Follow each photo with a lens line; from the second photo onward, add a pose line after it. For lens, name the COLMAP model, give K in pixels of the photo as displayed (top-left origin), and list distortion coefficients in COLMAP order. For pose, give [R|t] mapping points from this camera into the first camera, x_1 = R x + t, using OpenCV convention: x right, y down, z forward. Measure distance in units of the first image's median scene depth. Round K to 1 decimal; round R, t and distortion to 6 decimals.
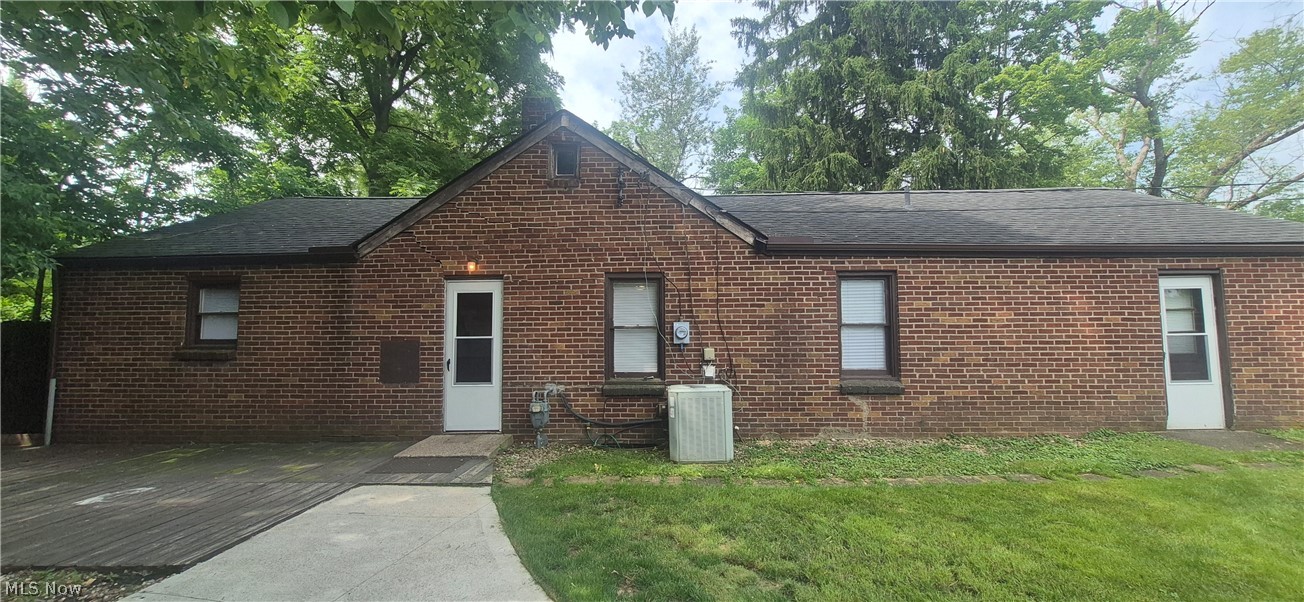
lens RADIAL K [[508.7, 0, 651.8], [0, 508.7, 299.2], [0, 0, 1]] dist [-0.004038, 0.000203]
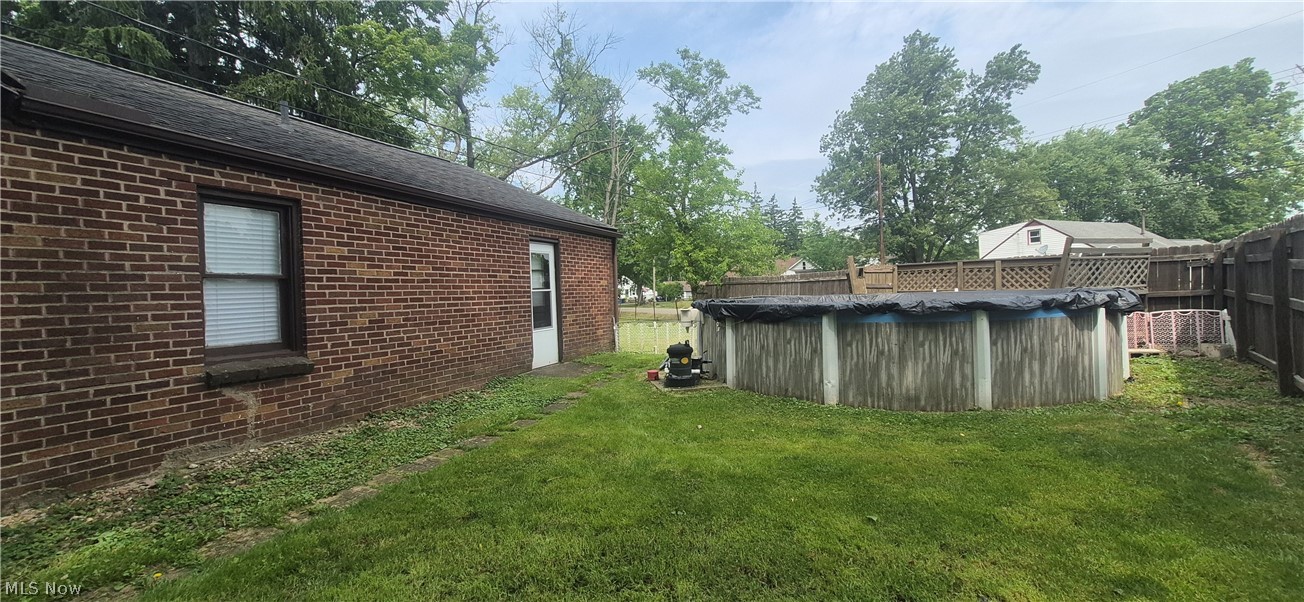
lens RADIAL K [[508.7, 0, 654.2], [0, 508.7, 299.3], [0, 0, 1]] dist [-0.004038, 0.000203]
pose [[0.371688, -0.015024, 0.928236, 0.008061], [-0.035363, 0.998914, 0.030328, 0.042946], [-0.927684, -0.044098, 0.370753, 0.282300]]
